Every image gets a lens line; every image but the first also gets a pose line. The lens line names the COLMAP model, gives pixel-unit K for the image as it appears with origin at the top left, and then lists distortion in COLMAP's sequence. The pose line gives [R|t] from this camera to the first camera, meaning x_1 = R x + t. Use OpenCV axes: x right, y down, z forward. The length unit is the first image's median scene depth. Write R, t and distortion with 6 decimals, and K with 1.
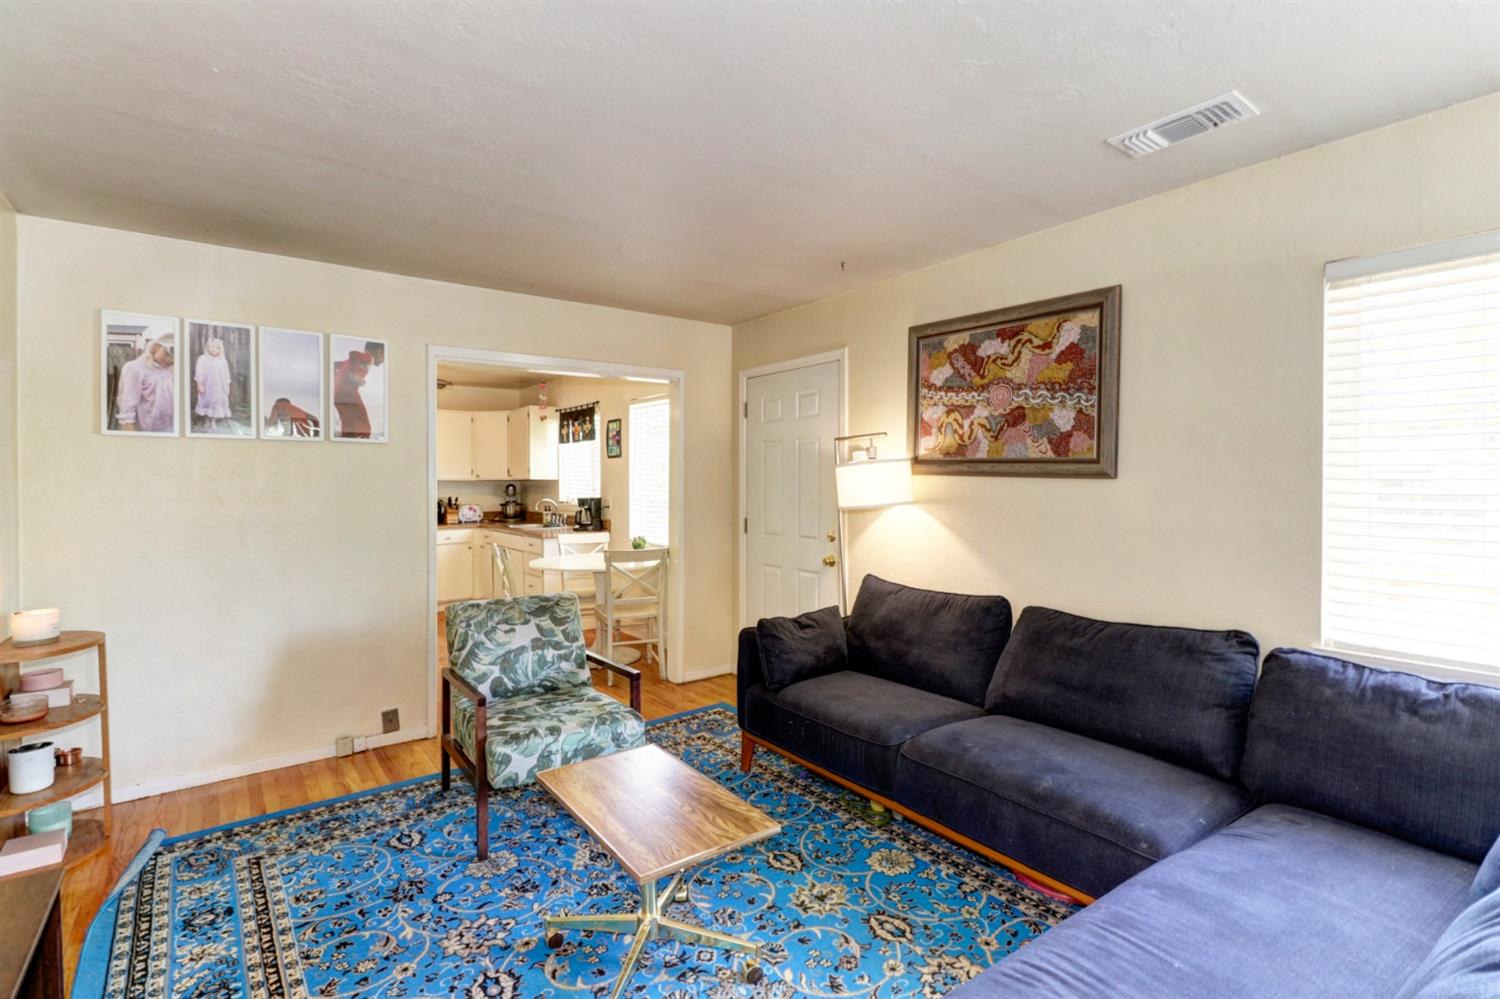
lens RADIAL K [[710.1, 0, 748.6], [0, 710.1, 489.1], [0, 0, 1]] dist [0.023792, -0.013778]
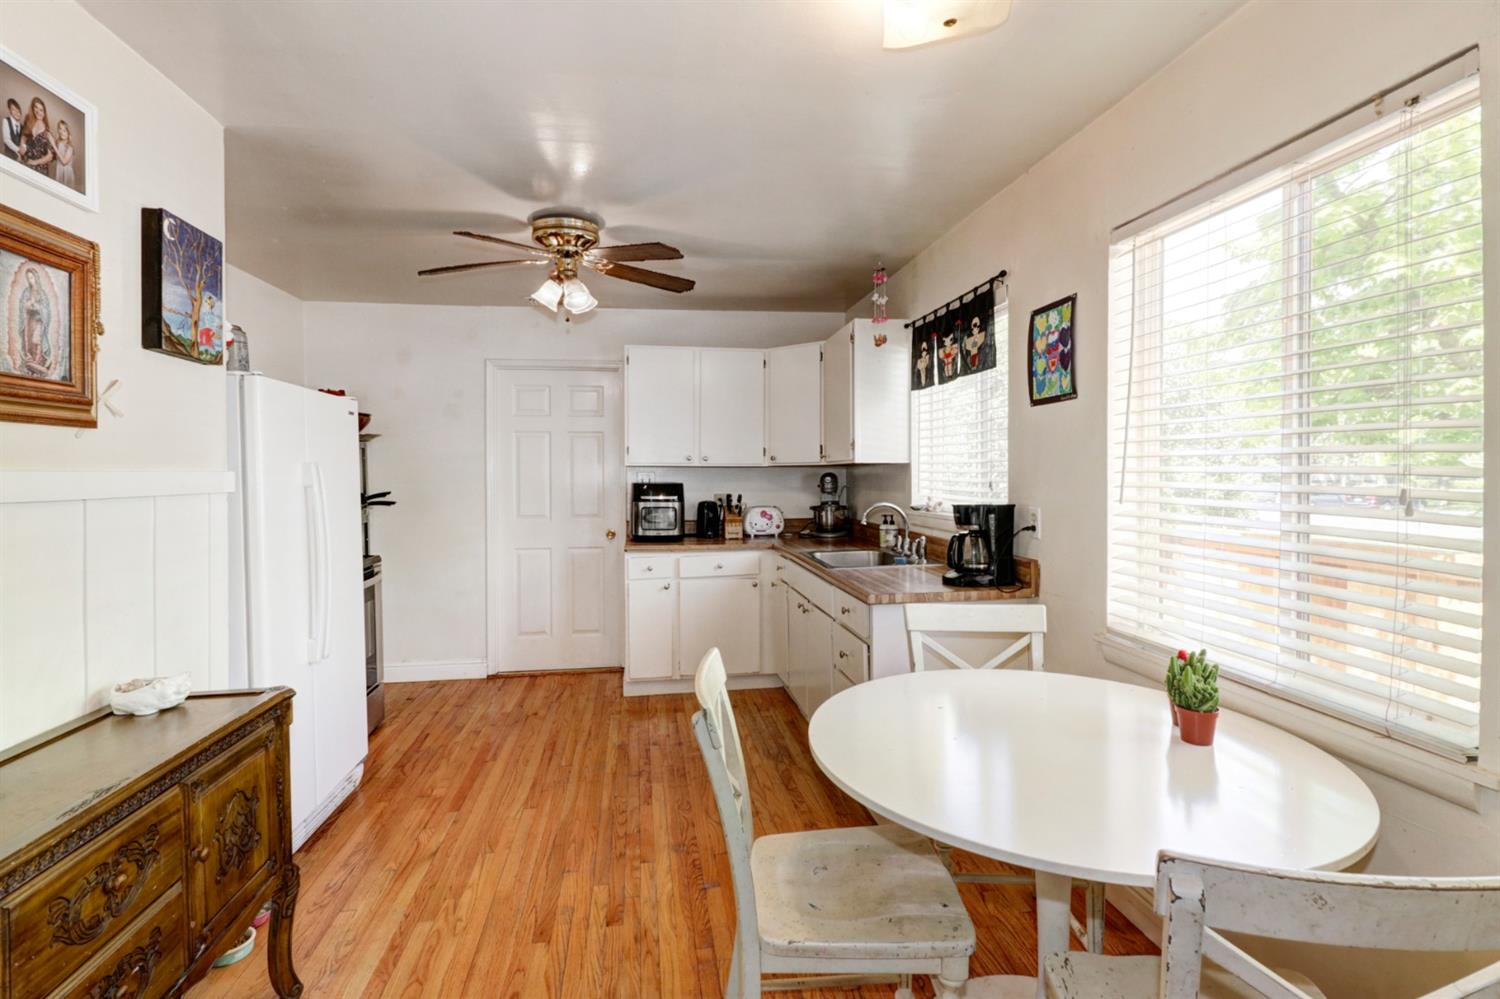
lens RADIAL K [[712.9, 0, 750.8], [0, 712.9, 478.2], [0, 0, 1]] dist [0.015532, -0.014383]
pose [[0.884798, 0.001561, -0.465973, -0.296736], [-0.001839, 0.999998, -0.000142, -0.004876], [0.465972, 0.000983, 0.884799, 1.129022]]
